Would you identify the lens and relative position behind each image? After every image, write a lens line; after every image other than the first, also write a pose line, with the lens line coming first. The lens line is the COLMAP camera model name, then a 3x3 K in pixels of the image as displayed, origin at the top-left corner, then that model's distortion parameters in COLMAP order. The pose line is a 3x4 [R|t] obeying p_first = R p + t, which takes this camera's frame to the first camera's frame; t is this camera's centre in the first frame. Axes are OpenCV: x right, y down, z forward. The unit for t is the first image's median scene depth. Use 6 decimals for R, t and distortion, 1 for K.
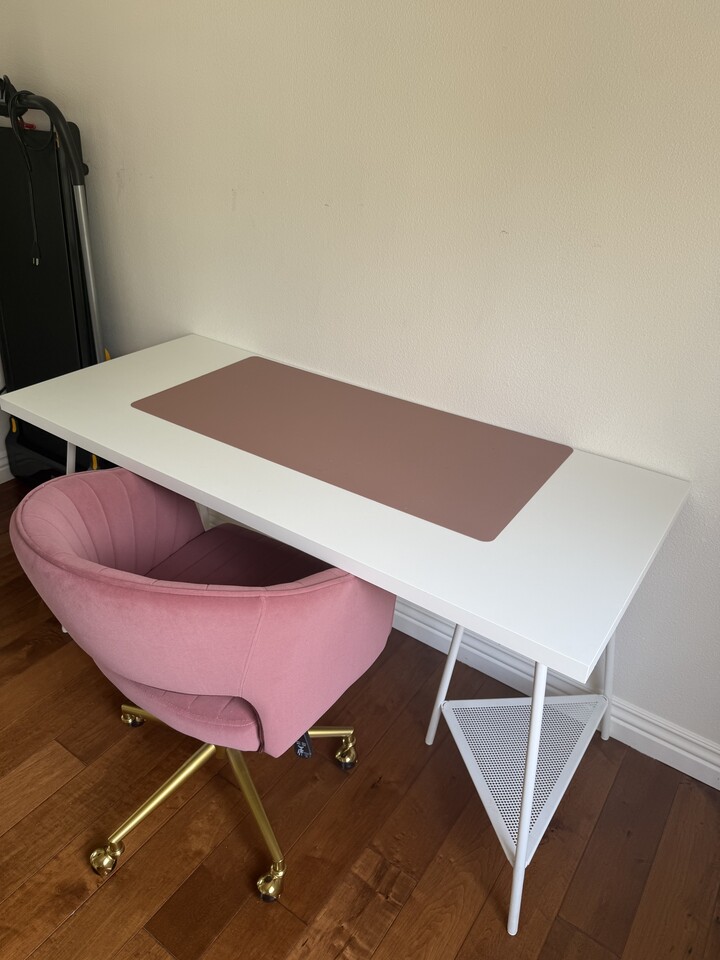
lens RADIAL K [[683.9, 0, 360.0], [0, 683.9, 480.0], [0, 0, 1]] dist [0.050936, 0.001186]
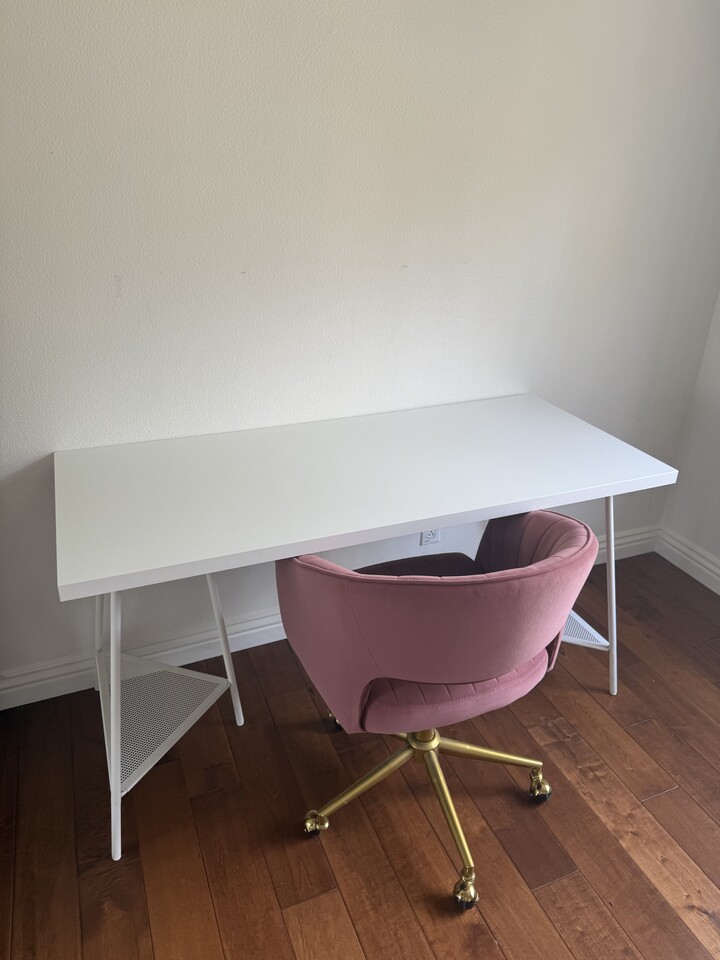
lens RADIAL K [[683.9, 0, 360.0], [0, 683.9, 480.0], [0, 0, 1]] dist [0.050936, 0.001186]
pose [[0.533251, -0.380058, 0.755777, -0.963227], [0.408625, 0.897983, 0.163257, -0.225896], [-0.740722, 0.221772, 0.634152, 0.321742]]
